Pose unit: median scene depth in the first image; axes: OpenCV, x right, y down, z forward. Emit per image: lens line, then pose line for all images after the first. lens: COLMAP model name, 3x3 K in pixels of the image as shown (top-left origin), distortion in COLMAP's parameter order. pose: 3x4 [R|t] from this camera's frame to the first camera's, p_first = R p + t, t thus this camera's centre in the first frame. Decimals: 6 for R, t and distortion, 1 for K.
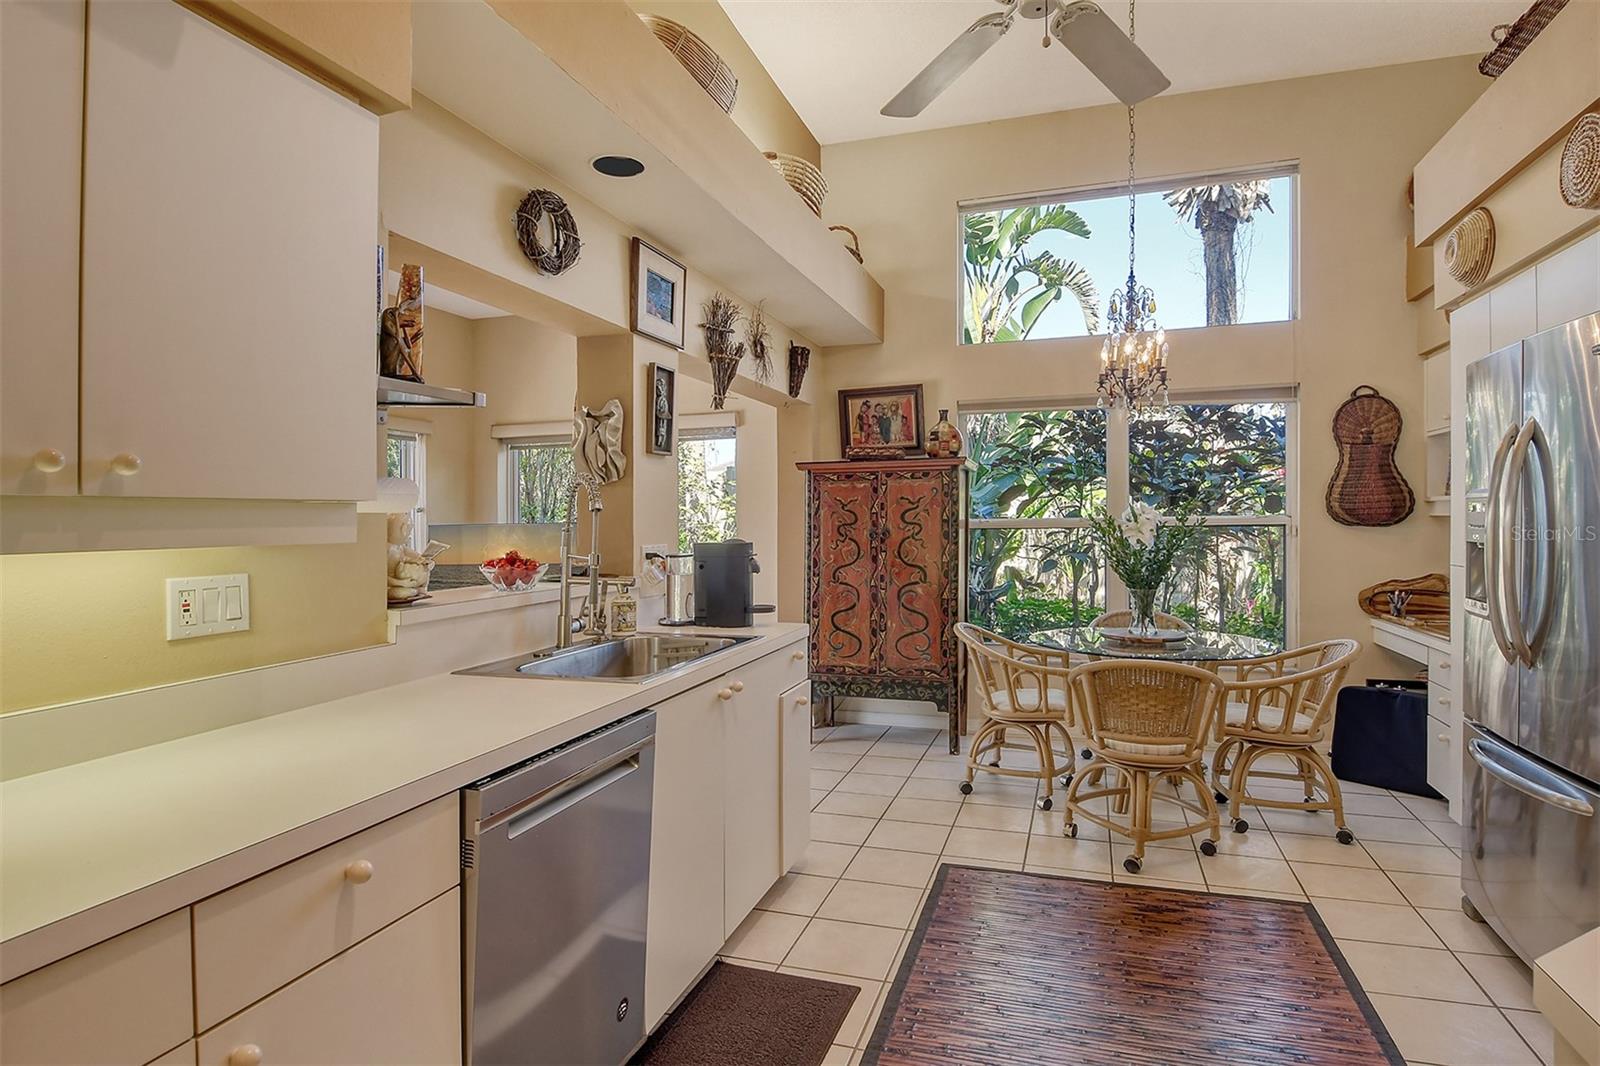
lens RADIAL K [[834.6, 0, 831.3], [0, 834.6, 523.4], [0, 0, 1]] dist [0.019469, -0.023929]
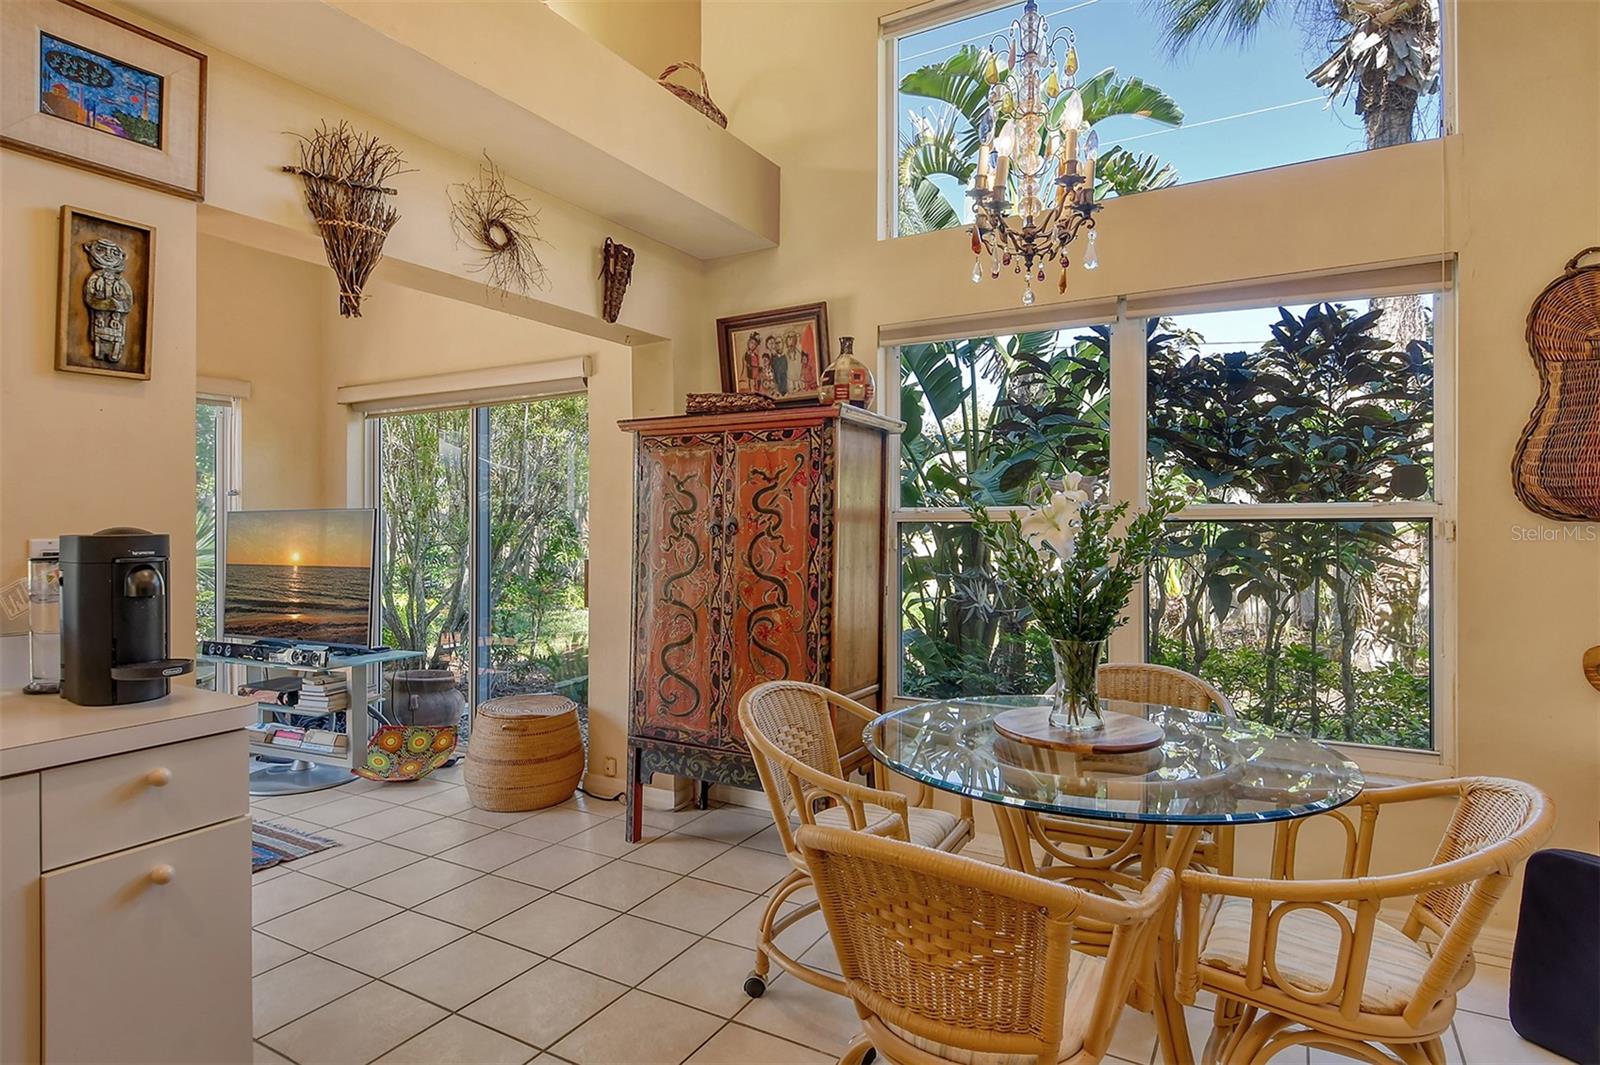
lens RADIAL K [[834.6, 0, 831.3], [0, 834.6, 522.9], [0, 0, 1]] dist [0.019469, -0.023929]
pose [[0.979531, 0.009507, -0.201066, 0.282094], [-0.009647, 0.999953, 0.000283, 0.008120], [0.201060, 0.001662, 0.979578, 0.406992]]
